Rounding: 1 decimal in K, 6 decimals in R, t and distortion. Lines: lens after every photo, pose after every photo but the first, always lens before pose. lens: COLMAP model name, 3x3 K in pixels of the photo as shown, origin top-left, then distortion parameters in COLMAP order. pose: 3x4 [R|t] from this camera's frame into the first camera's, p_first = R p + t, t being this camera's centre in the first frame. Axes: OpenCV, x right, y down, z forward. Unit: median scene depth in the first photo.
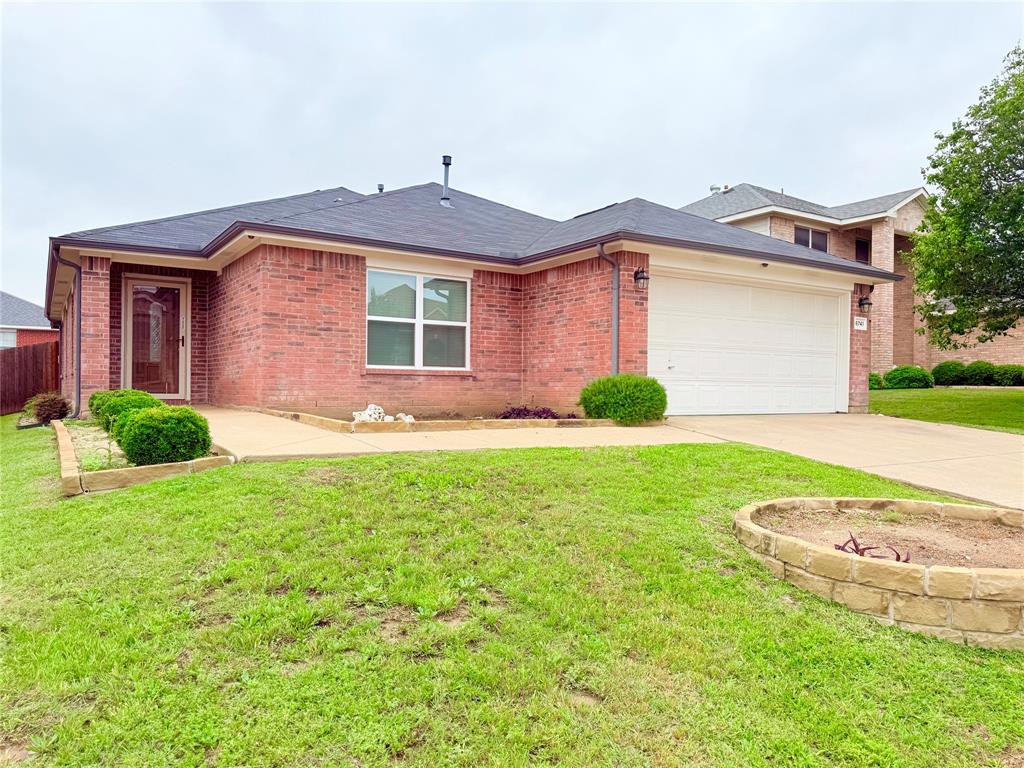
lens RADIAL K [[725.5, 0, 523.9], [0, 725.5, 384.5], [0, 0, 1]] dist [0.000046, -0.001781]
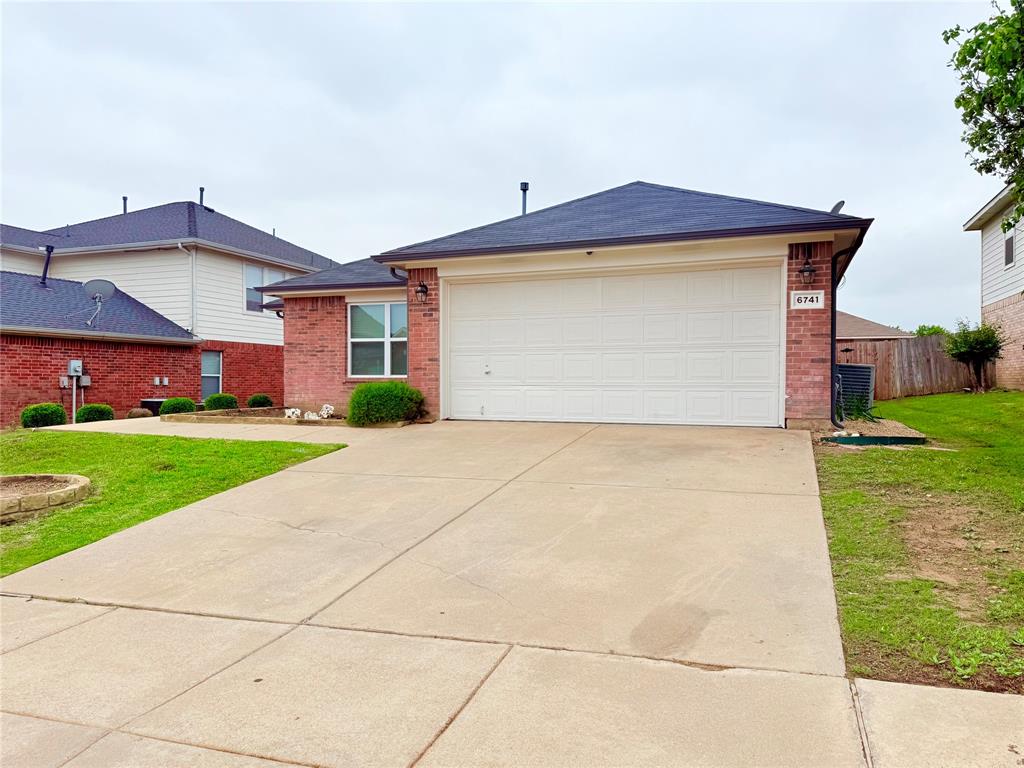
lens RADIAL K [[725.5, 0, 523.9], [0, 725.5, 384.5], [0, 0, 1]] dist [0.000046, -0.001781]
pose [[0.593865, -0.005415, -0.804546, 1.068796], [0.008844, 0.999961, -0.000202, -0.006410], [0.804516, -0.006995, 0.593890, 0.456526]]
